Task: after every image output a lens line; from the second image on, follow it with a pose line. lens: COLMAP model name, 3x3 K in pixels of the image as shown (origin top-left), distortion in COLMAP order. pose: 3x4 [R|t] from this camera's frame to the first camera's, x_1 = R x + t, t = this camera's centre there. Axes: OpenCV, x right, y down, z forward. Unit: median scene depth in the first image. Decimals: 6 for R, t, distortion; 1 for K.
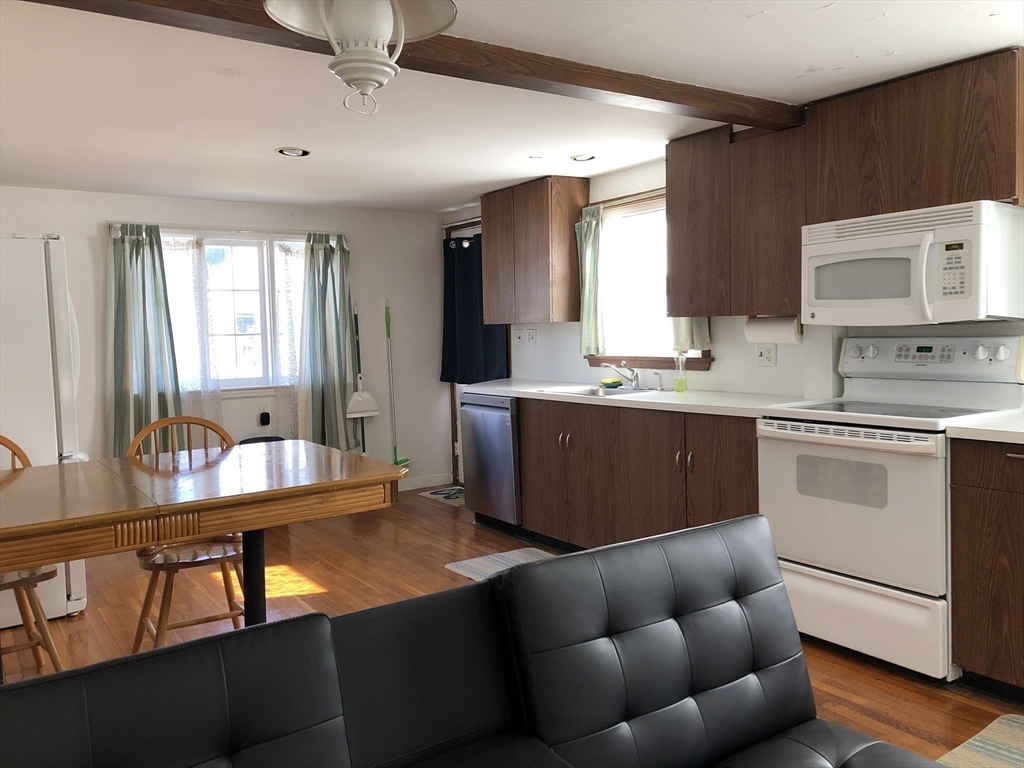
lens RADIAL K [[839.2, 0, 517.1], [0, 839.2, 382.3], [0, 0, 1]] dist [0.041814, -0.024214]
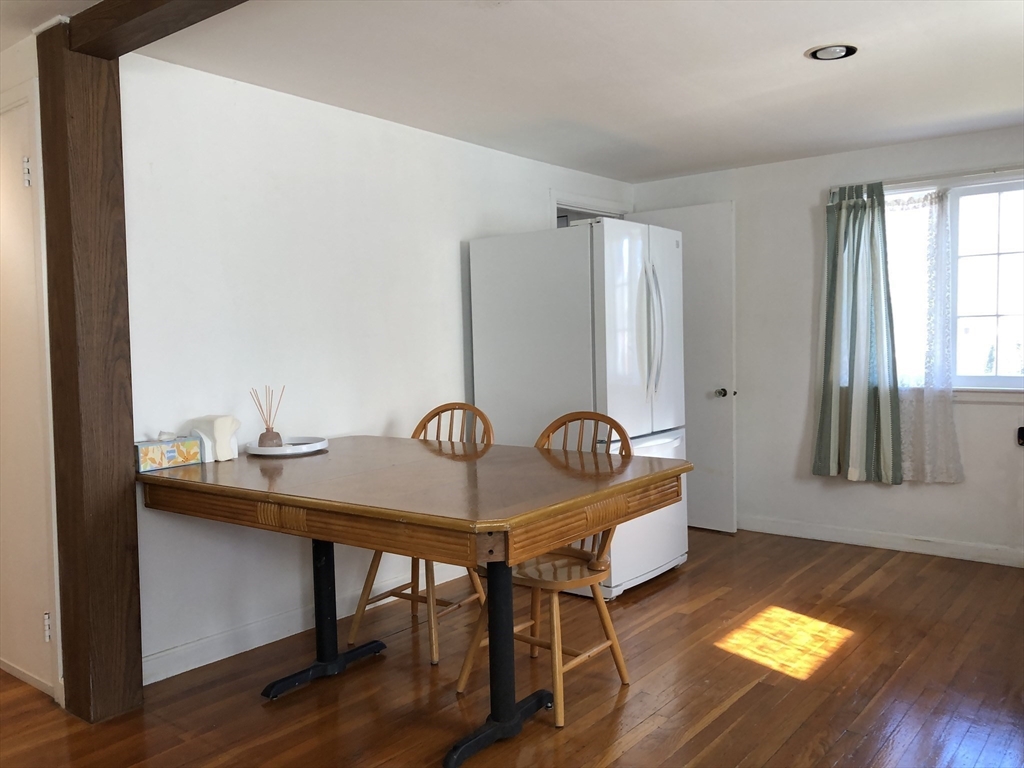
lens RADIAL K [[839.2, 0, 515.7], [0, 839.2, 384.1], [0, 0, 1]] dist [0.041814, -0.024214]
pose [[0.304132, 0.070579, -0.950012, 0.242242], [-0.048016, 0.997120, 0.058707, -0.021022], [0.951419, 0.027761, 0.306645, 0.395604]]
